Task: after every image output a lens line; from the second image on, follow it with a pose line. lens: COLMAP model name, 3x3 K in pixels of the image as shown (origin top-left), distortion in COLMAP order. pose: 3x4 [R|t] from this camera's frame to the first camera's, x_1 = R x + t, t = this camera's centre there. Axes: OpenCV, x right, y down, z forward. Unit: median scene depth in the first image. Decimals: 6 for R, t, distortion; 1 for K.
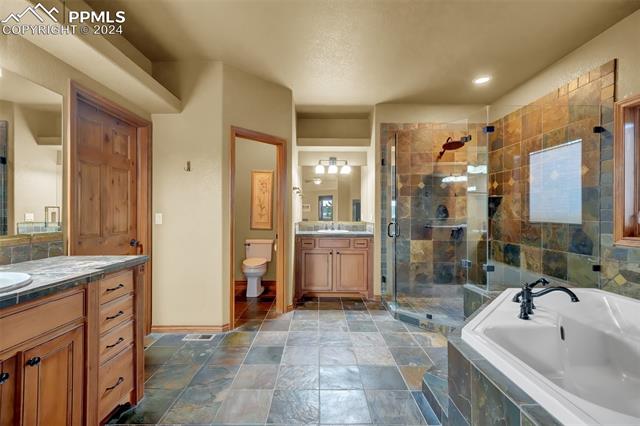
lens RADIAL K [[281.6, 0, 319.4], [0, 281.6, 210.4], [0, 0, 1]] dist [0.002716, 0.000195]
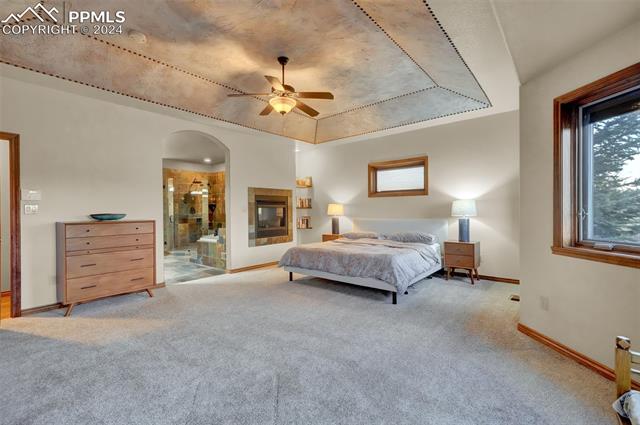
lens RADIAL K [[291.2, 0, 319.4], [0, 291.2, 213.5], [0, 0, 1]] dist [-0.000869, 0.000207]
pose [[0.643105, -0.009852, 0.765715, -0.691923], [0.008098, 0.999949, 0.006065, 0.021757], [-0.765736, 0.002301, 0.643151, -1.269237]]
